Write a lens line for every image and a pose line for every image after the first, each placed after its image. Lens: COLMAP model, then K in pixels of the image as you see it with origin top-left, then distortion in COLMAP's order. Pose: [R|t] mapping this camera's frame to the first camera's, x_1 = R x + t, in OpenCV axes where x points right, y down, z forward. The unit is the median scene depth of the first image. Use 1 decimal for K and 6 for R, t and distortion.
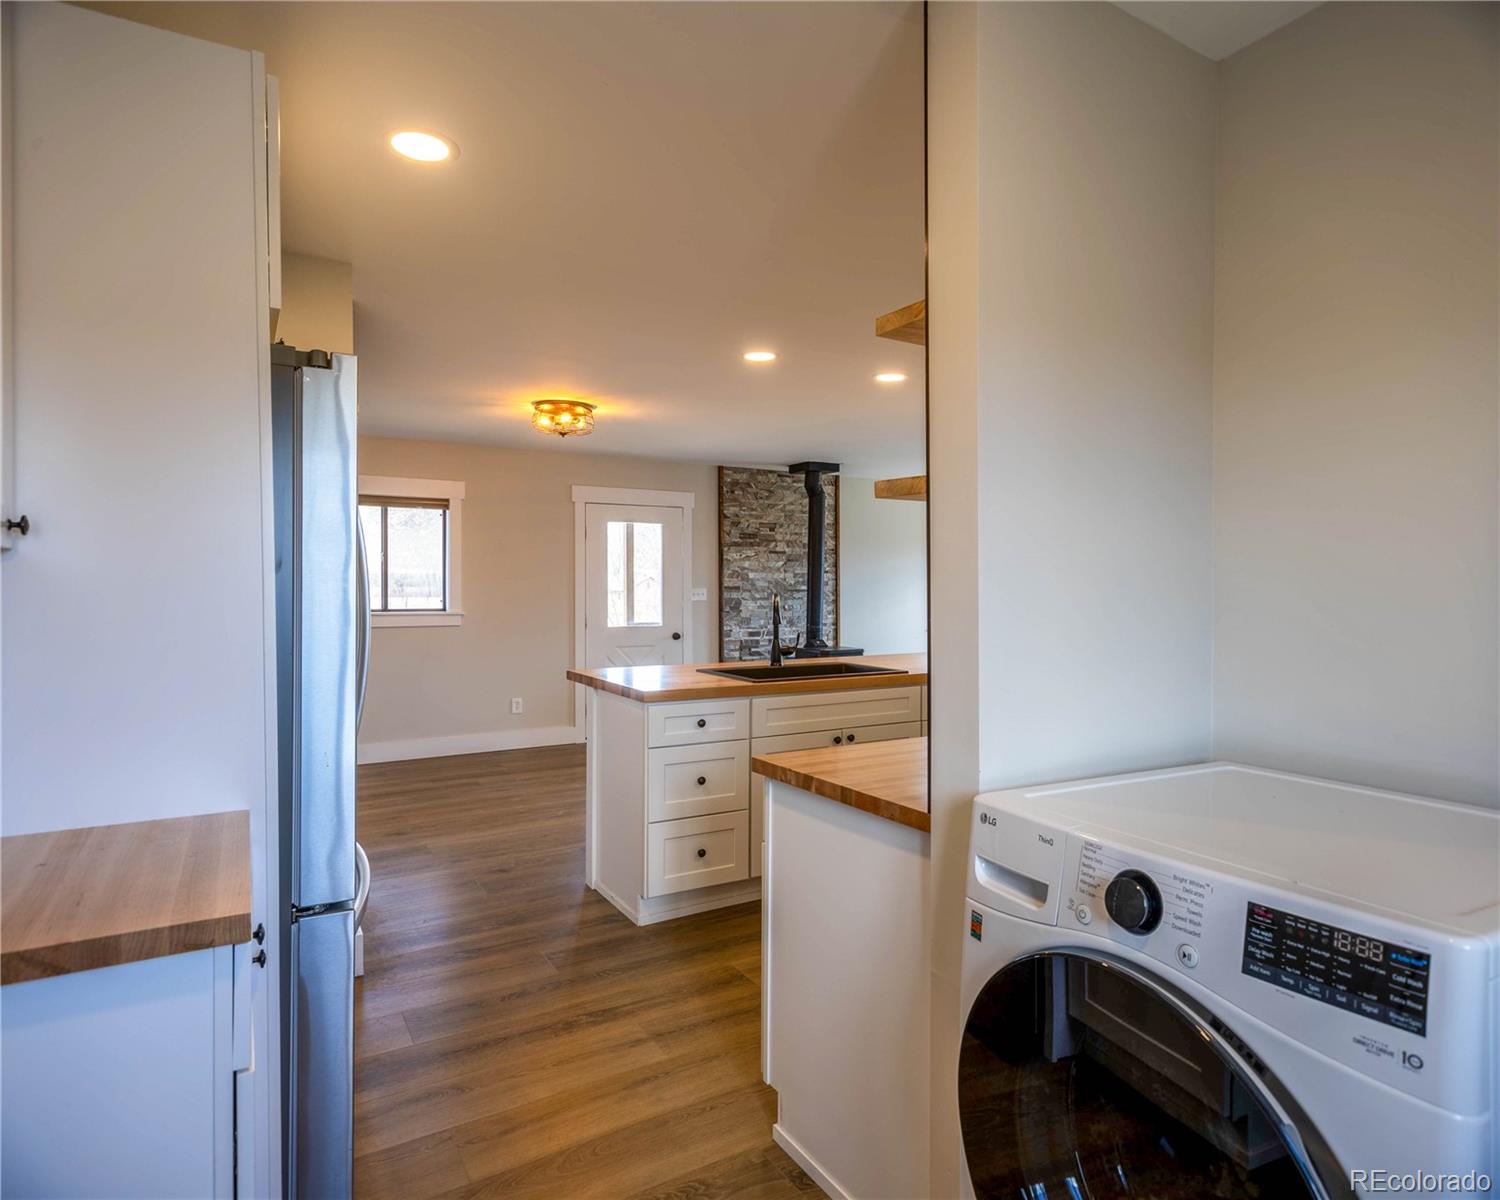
lens RADIAL K [[865.6, 0, 747.6], [0, 865.6, 597.5], [0, 0, 1]] dist [0.005501, 0.004893]
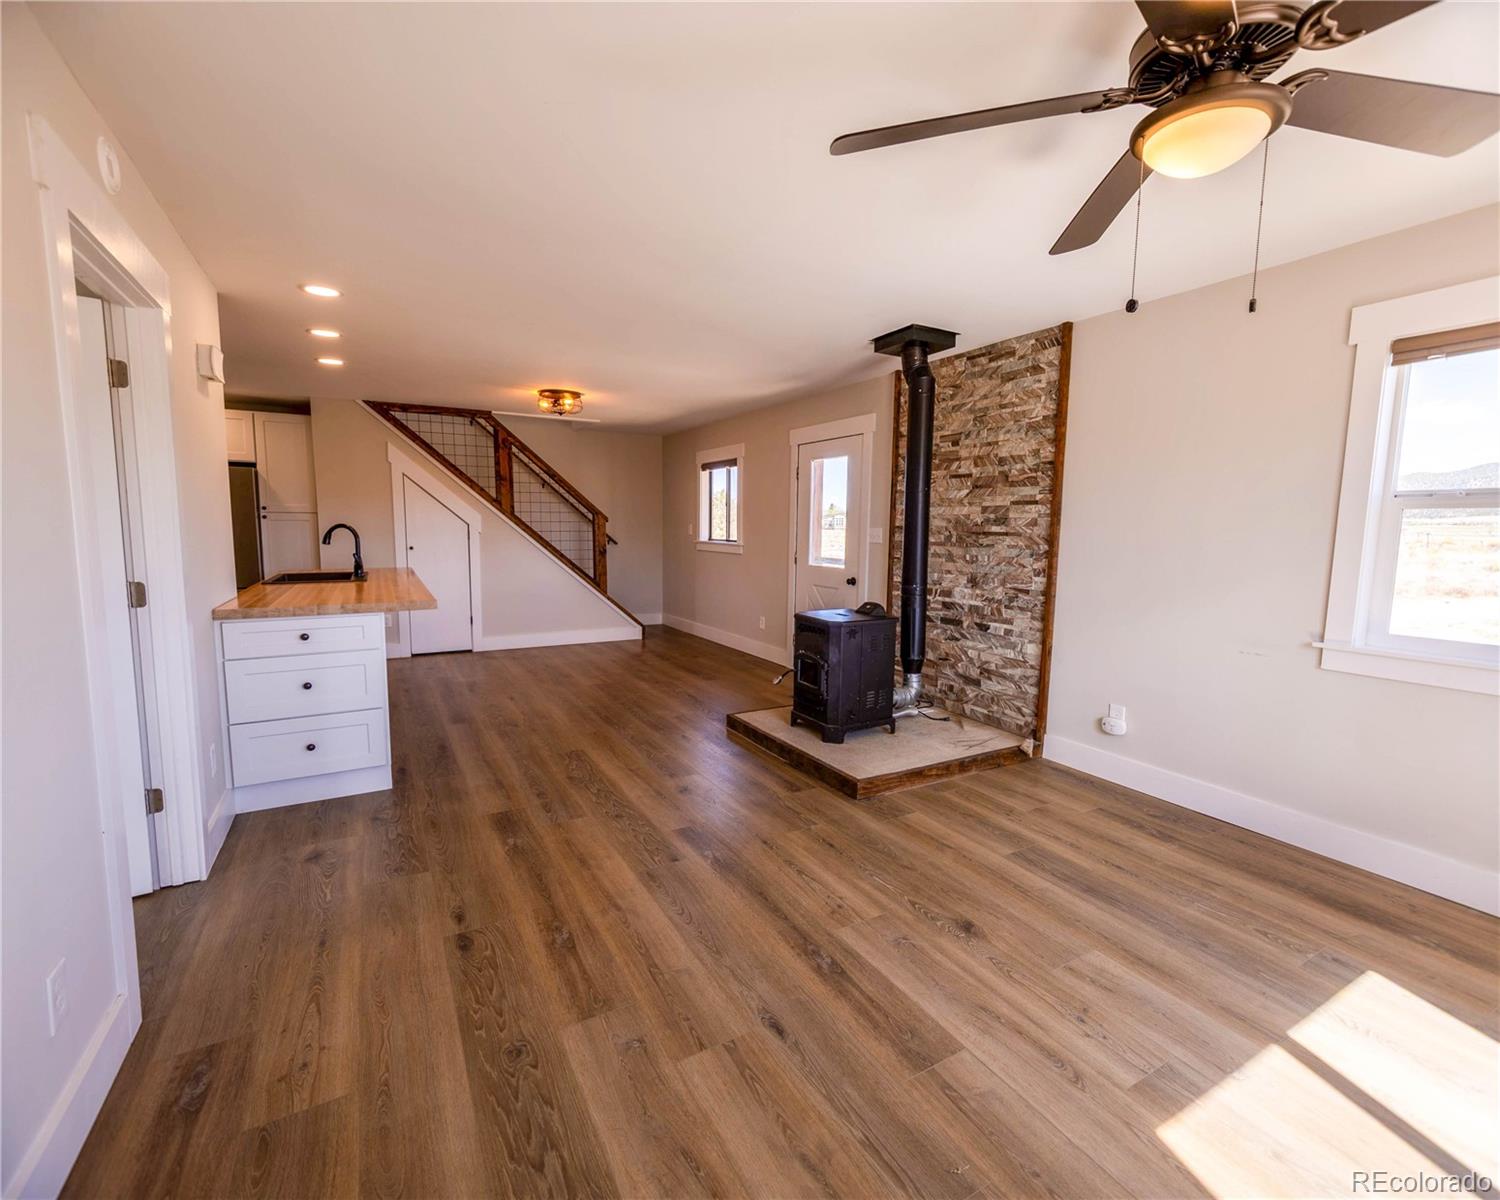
lens RADIAL K [[675.6, 0, 746.1], [0, 675.6, 600.2], [0, 0, 1]] dist [0.002395, 0.000207]
pose [[-0.026088, 0.111900, -0.993377, 0.589766], [-0.021899, 0.993413, 0.112479, -0.011799], [0.999420, 0.024689, -0.023466, 0.868217]]
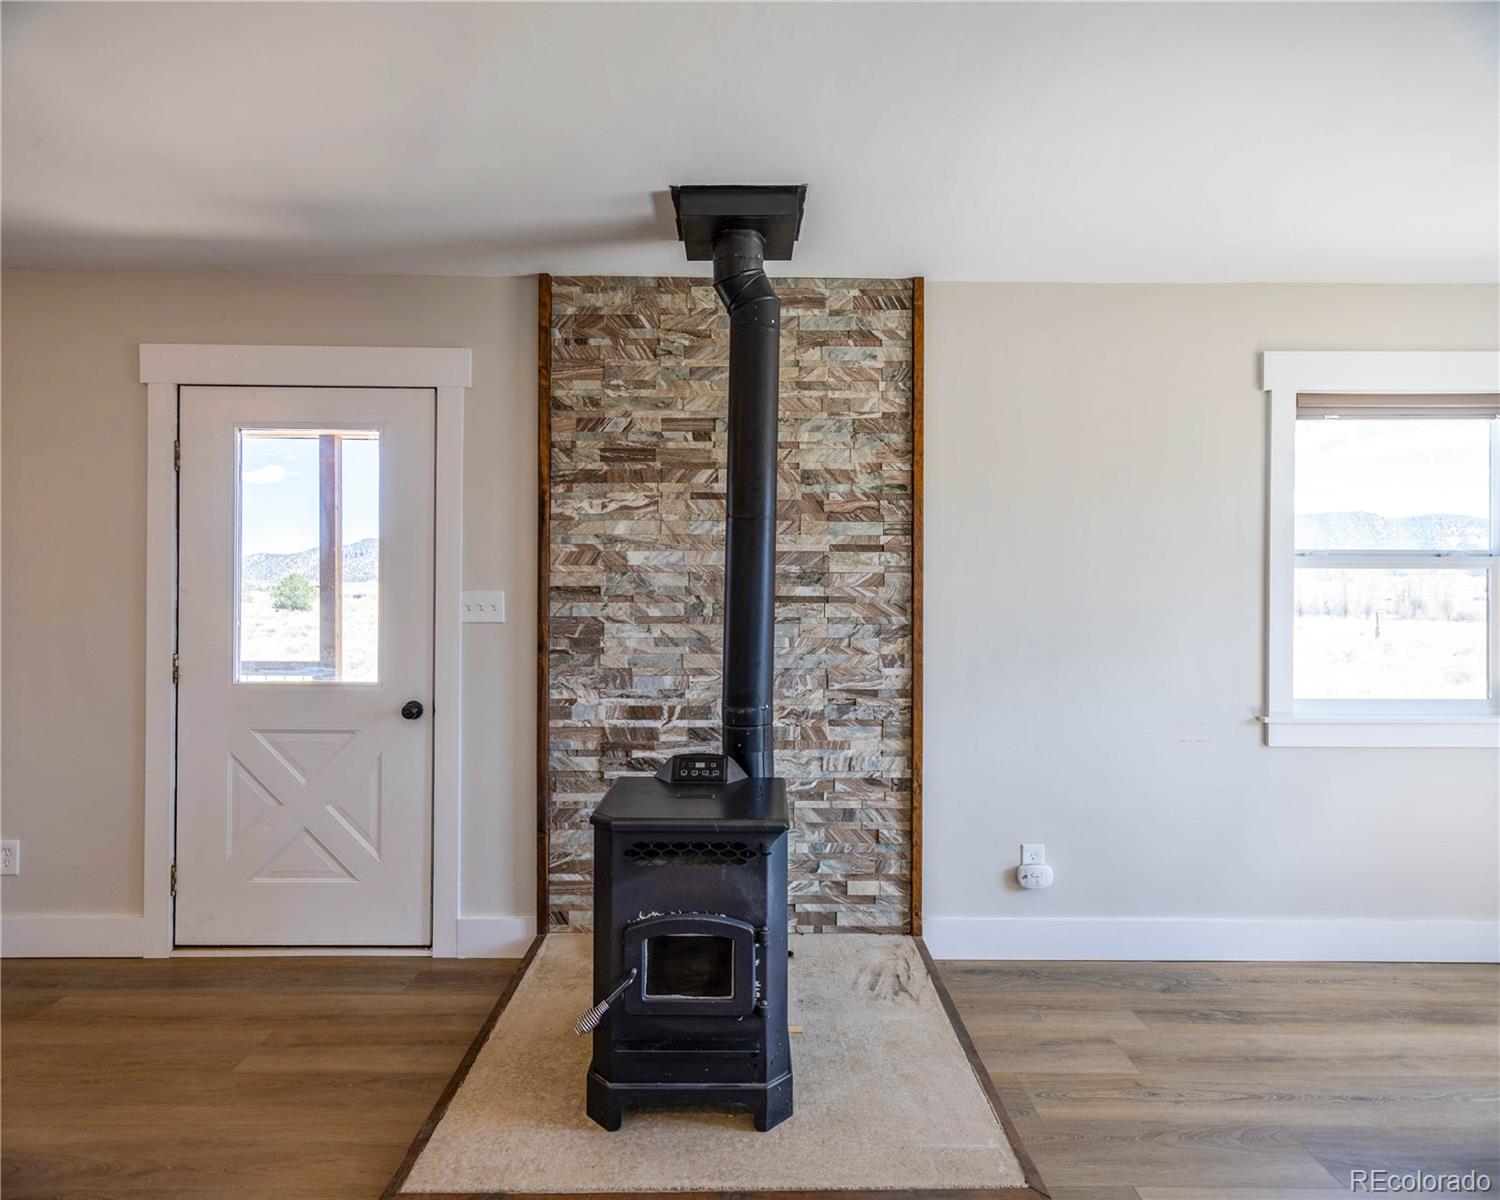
lens RADIAL K [[865.6, 0, 753.0], [0, 865.6, 598.0], [0, 0, 1]] dist [0.005501, 0.004893]
pose [[0.865137, 0.007438, -0.501480, 0.240999], [-0.011939, 0.999912, -0.005765, -0.006446], [0.501393, 0.010975, 0.865150, 0.701960]]
